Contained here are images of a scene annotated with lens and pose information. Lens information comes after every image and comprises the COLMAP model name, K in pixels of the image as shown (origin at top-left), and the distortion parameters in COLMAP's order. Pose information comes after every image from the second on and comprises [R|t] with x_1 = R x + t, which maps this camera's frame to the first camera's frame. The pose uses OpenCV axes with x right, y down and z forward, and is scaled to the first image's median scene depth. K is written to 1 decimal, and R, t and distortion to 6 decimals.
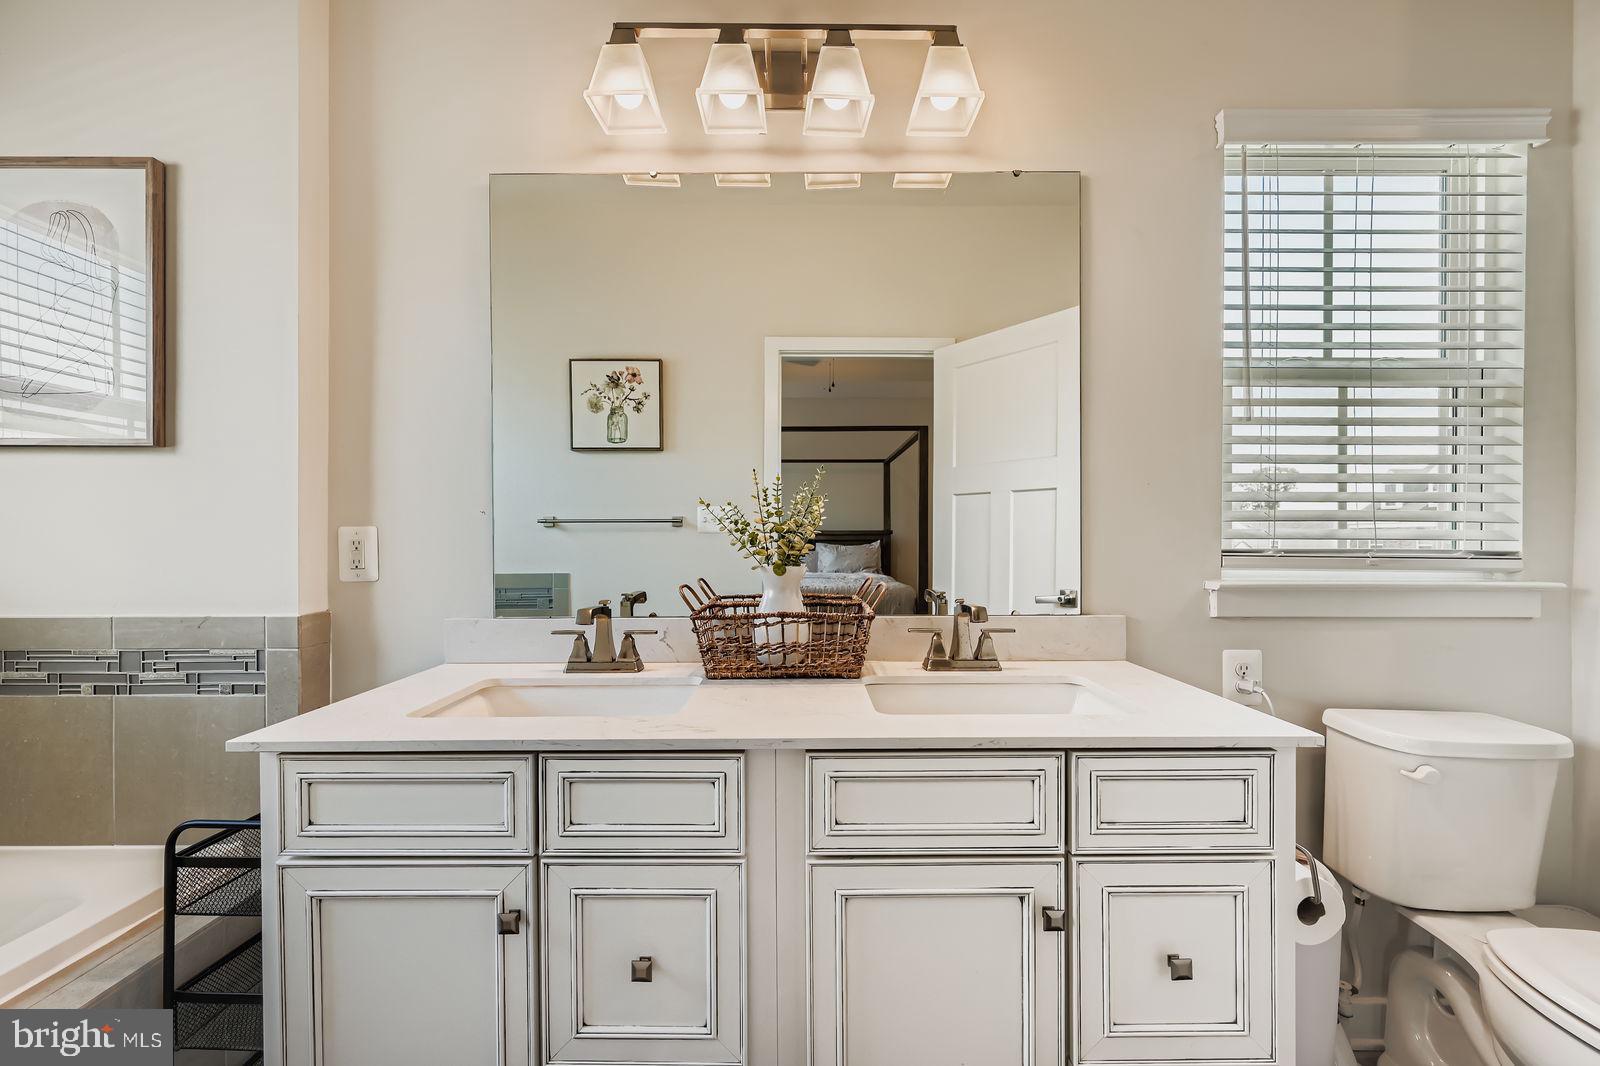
lens RADIAL K [[636.7, 0, 804.0], [0, 636.7, 538.8], [0, 0, 1]] dist [0.001483, -0.000274]
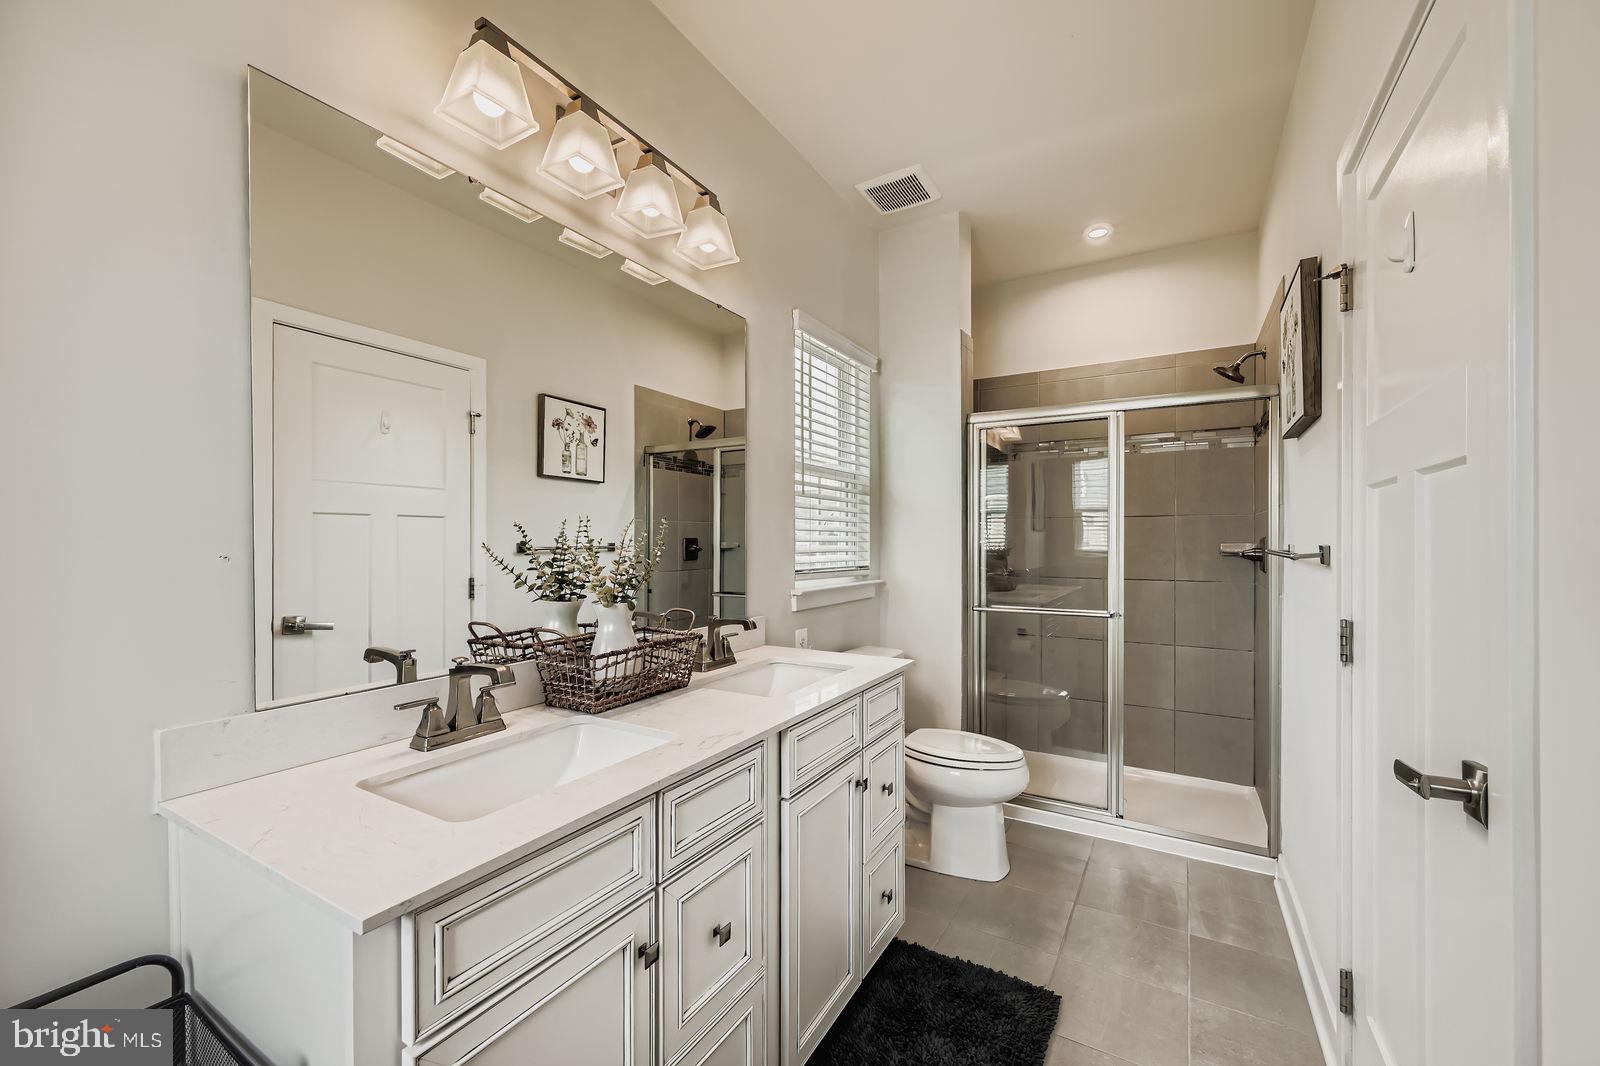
lens RADIAL K [[636.7, 0, 798.7], [0, 636.7, 540.3], [0, 0, 1]] dist [0.001483, -0.000274]
pose [[0.509965, 0.001190, 0.860194, -0.724004], [0.002590, 0.999992, -0.002918, -0.053693], [-0.860191, 0.003716, 0.509958, 0.133360]]
